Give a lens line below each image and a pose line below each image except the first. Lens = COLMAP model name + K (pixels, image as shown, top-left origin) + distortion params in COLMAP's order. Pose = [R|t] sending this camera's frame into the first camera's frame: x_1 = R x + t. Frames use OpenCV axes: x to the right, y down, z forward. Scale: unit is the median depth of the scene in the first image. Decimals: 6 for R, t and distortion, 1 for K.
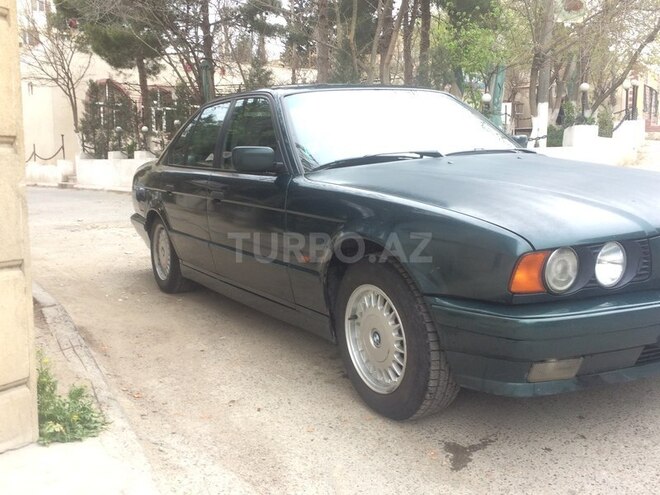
lens RADIAL K [[666.0, 0, 329.8], [0, 666.0, 249.0], [0, 0, 1]] dist [0.023666, 0.000000]
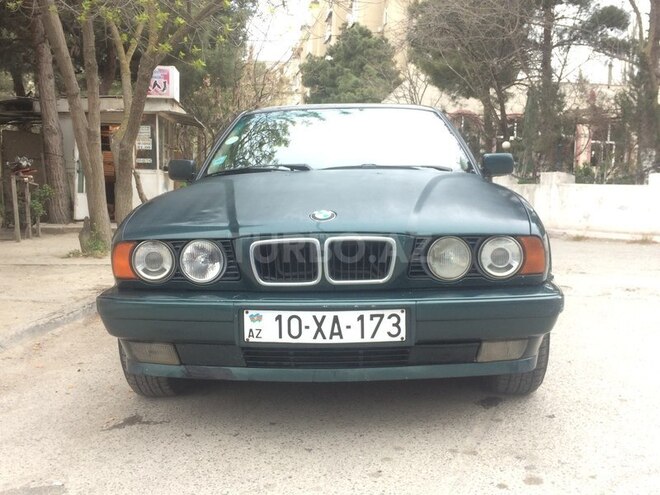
lens RADIAL K [[708.8, 0, 329.0], [0, 708.8, 247.3], [0, 0, 1]] dist [0.004666, 0.000000]
pose [[0.851038, 0.065444, -0.521010, 0.771777], [-0.094674, 0.995067, -0.029653, 0.009672], [0.516499, 0.074562, 0.853035, 0.092835]]
